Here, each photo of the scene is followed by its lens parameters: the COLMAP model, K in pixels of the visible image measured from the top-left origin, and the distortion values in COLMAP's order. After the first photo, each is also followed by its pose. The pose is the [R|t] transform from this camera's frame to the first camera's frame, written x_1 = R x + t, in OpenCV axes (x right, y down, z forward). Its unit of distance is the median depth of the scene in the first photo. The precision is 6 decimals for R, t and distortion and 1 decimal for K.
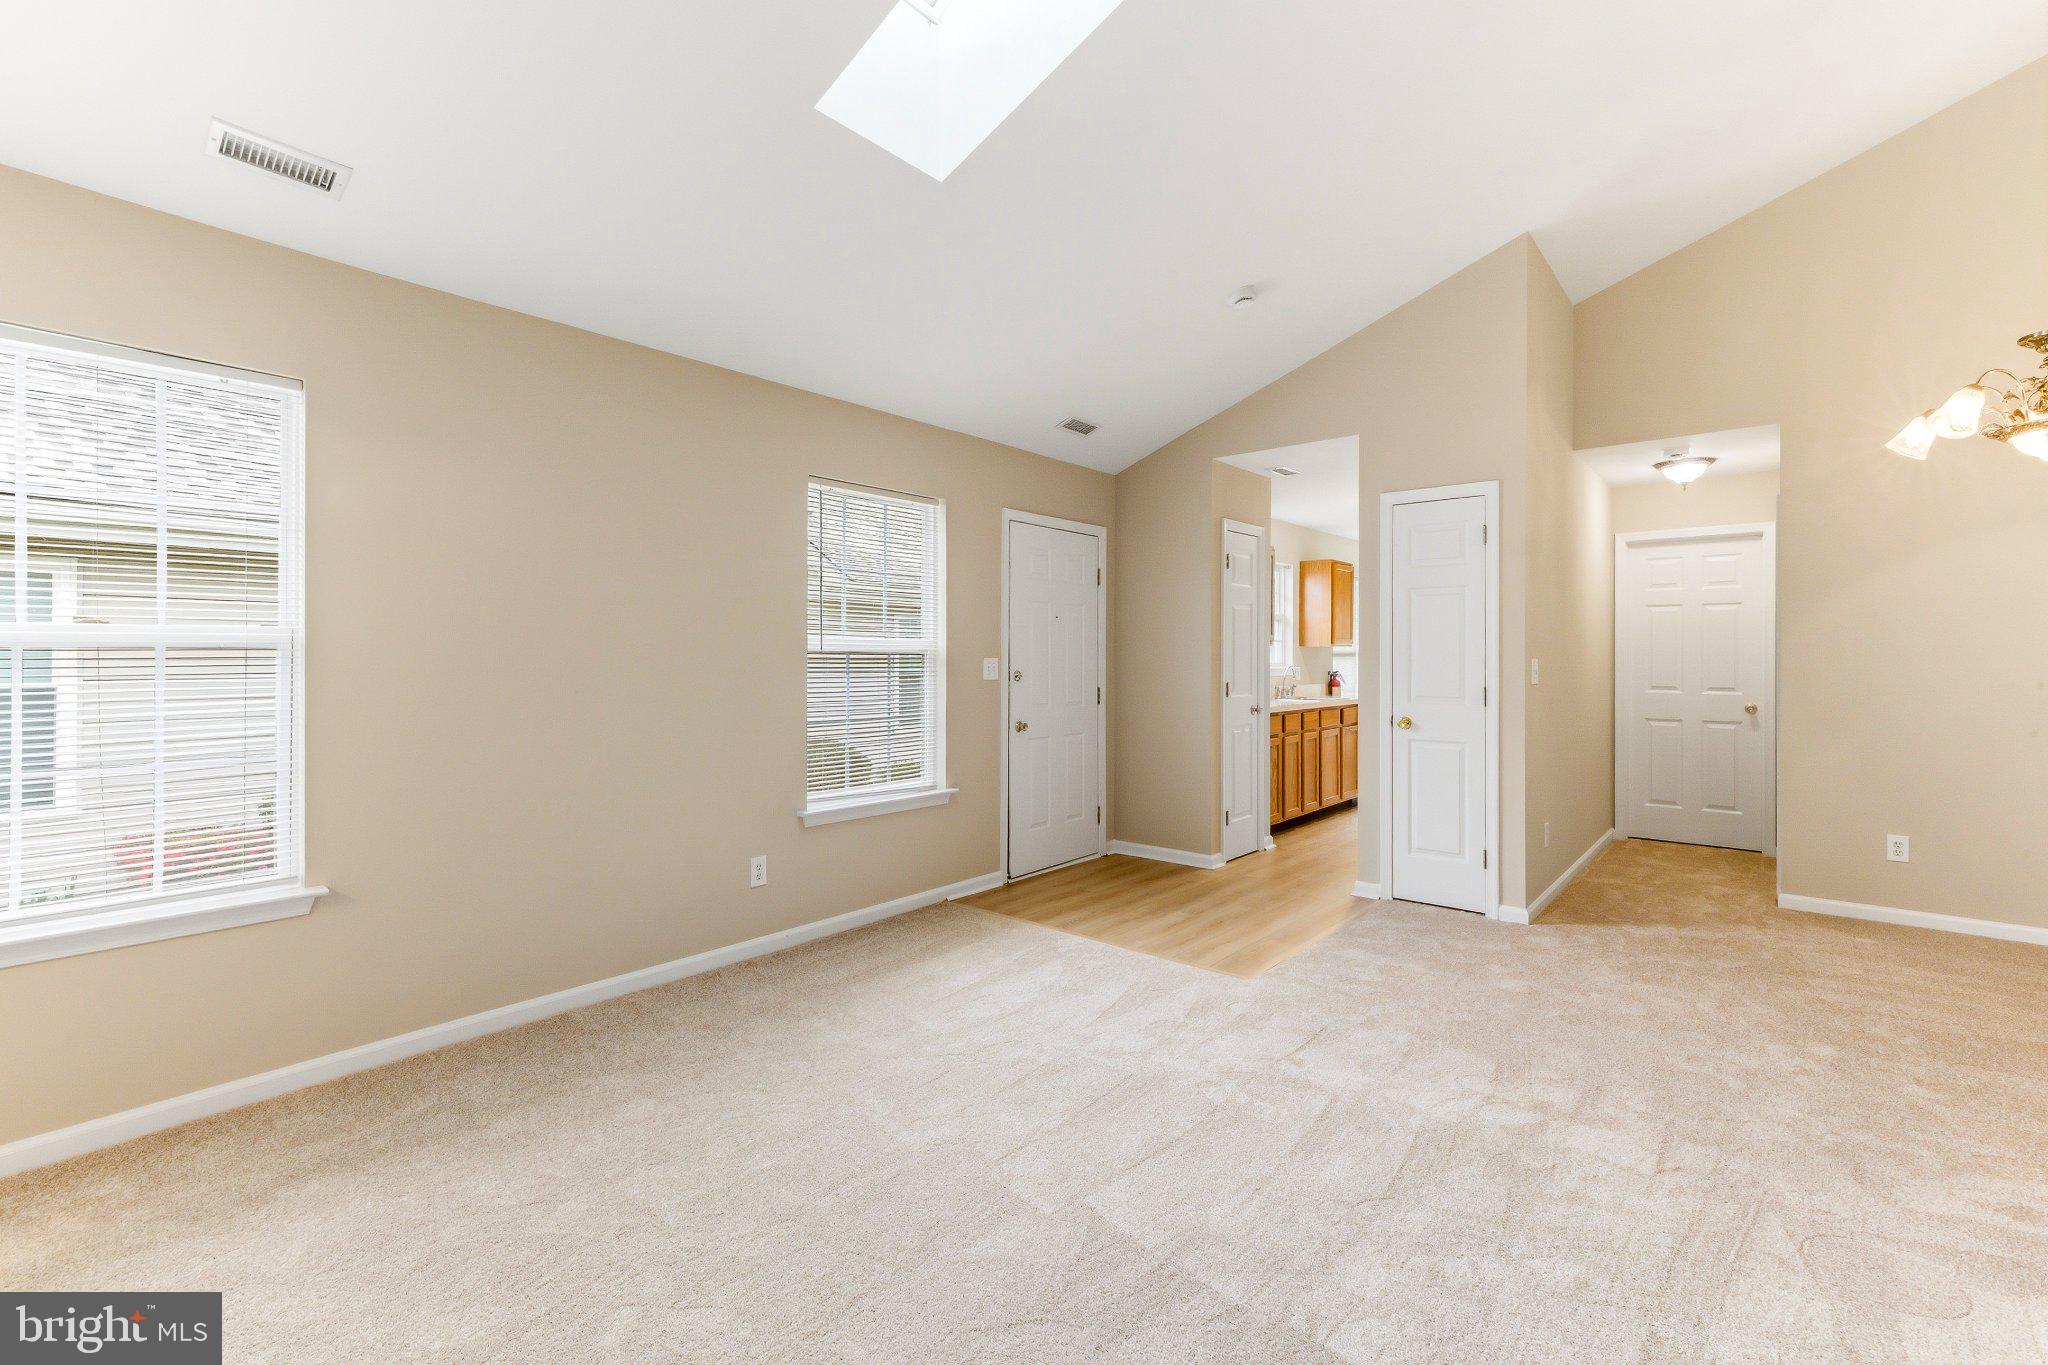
lens RADIAL K [[880.4, 0, 1024.5], [0, 880.4, 660.3], [0, 0, 1]] dist [0.002863, -0.000003]
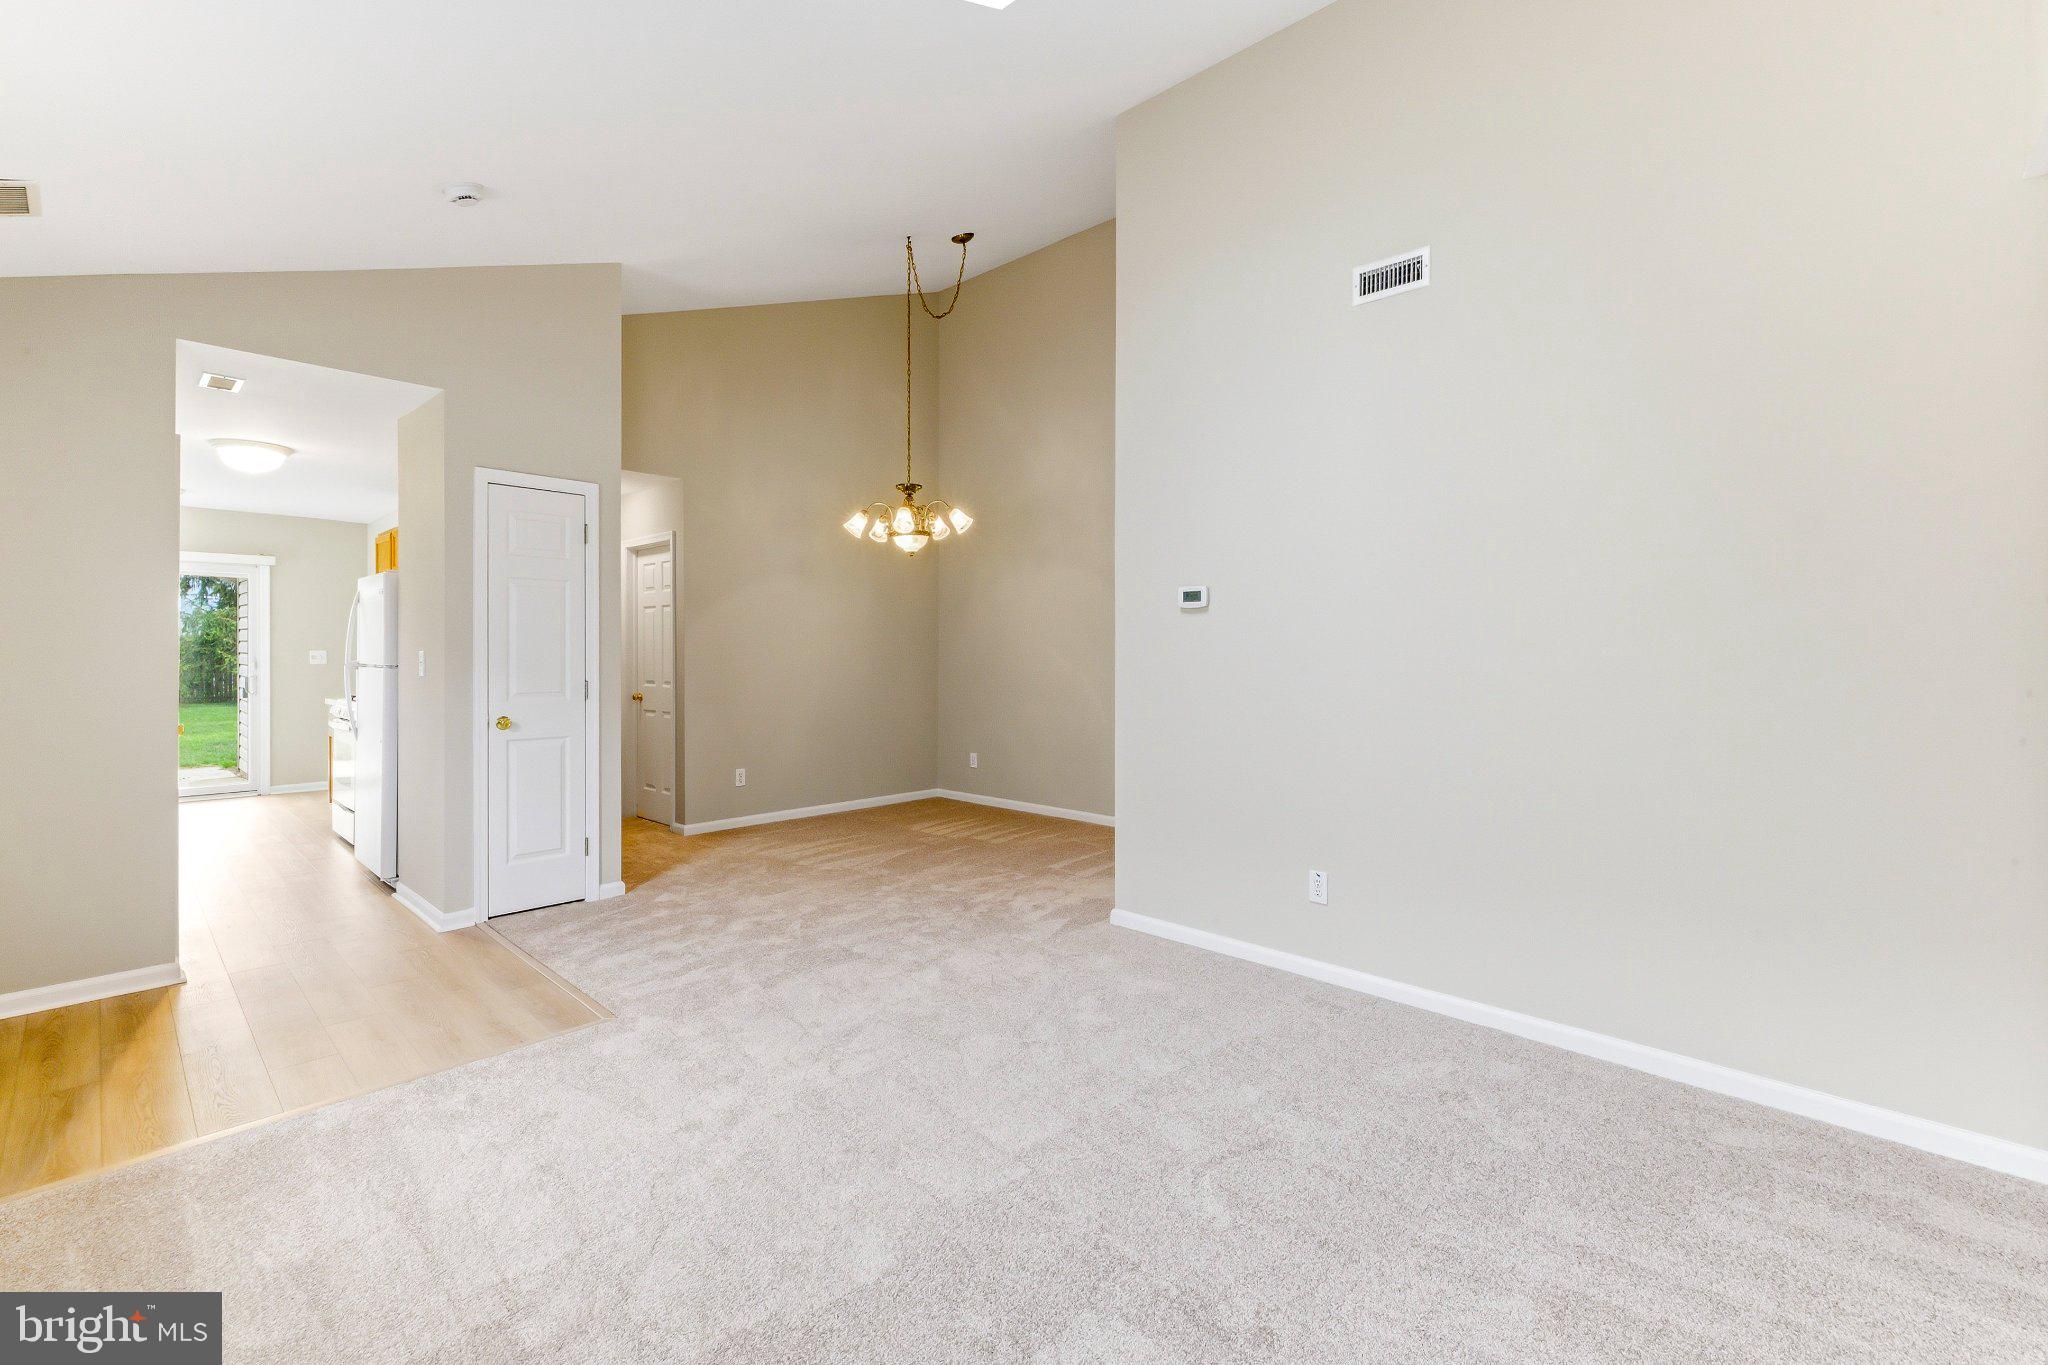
lens RADIAL K [[880.4, 0, 1002.2], [0, 880.4, 657.4], [0, 0, 1]] dist [0.002863, -0.000003]
pose [[0.053277, -0.005787, 0.998563, -0.453617], [0.002460, 0.999981, 0.005664, -0.001168], [-0.998577, 0.002155, 0.053290, 0.425979]]
